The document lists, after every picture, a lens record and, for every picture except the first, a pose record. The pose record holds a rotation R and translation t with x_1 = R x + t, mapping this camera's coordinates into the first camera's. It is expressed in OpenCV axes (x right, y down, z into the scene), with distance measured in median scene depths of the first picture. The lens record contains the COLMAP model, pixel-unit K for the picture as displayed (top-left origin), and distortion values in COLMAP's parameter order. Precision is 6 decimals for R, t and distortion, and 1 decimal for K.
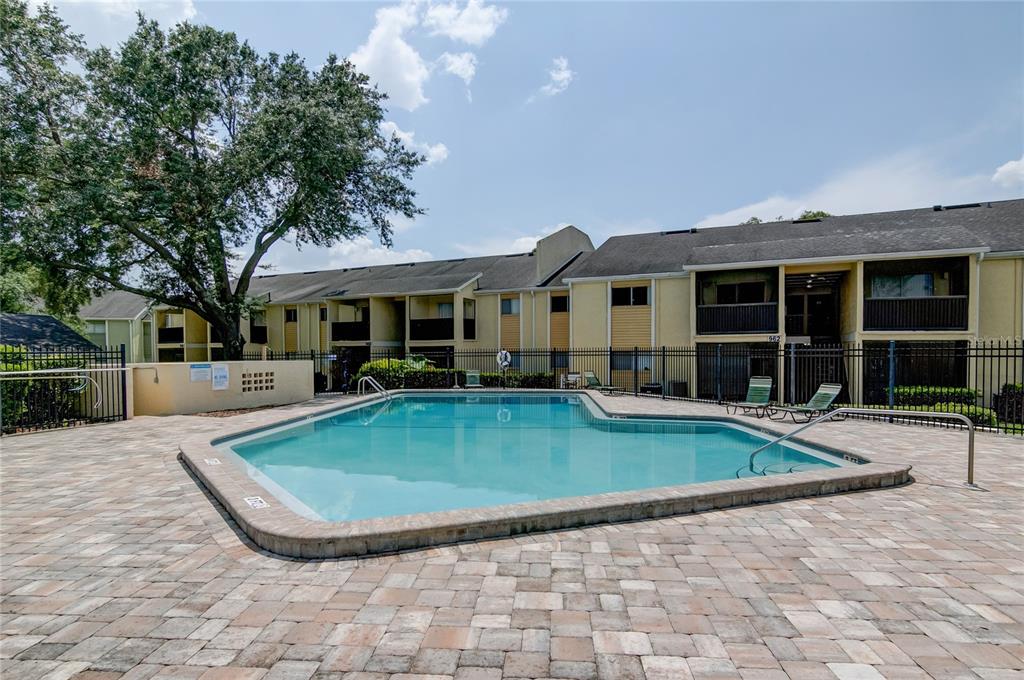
lens RADIAL K [[533.3, 0, 509.5], [0, 533.3, 360.7], [0, 0, 1]] dist [-0.003741, -0.000357]
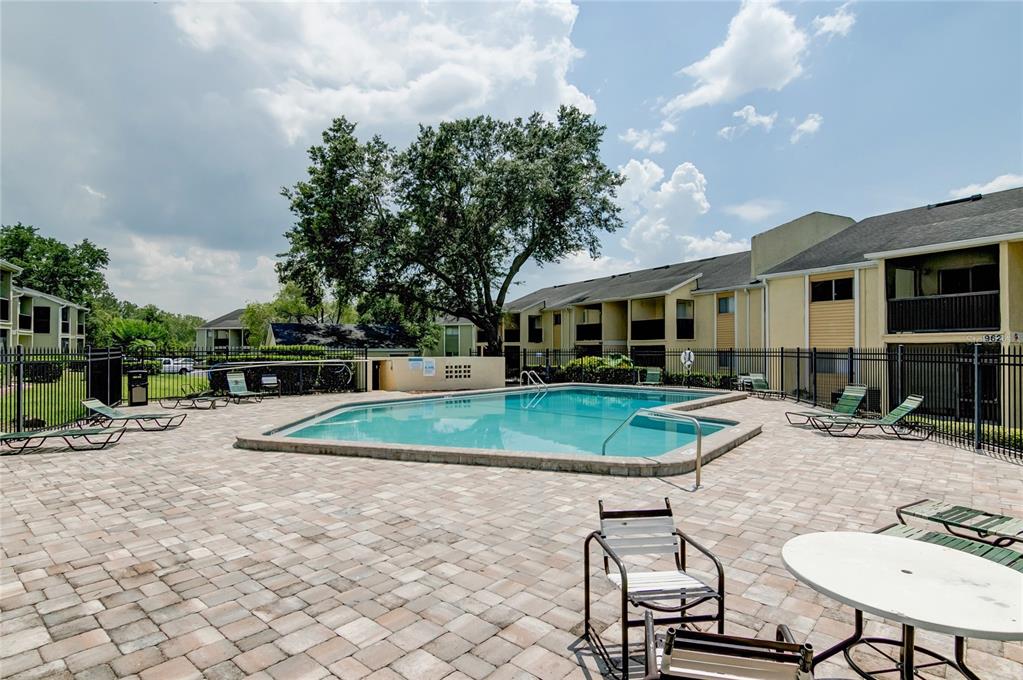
lens RADIAL K [[525.2, 0, 511.5], [0, 525.2, 340.0], [0, 0, 1]] dist [-0.001625, -0.000193]
pose [[0.802764, -0.003487, -0.596286, 0.315945], [-0.016240, 0.999484, -0.027709, -0.005305], [0.596075, 0.031927, 0.802294, -0.014409]]
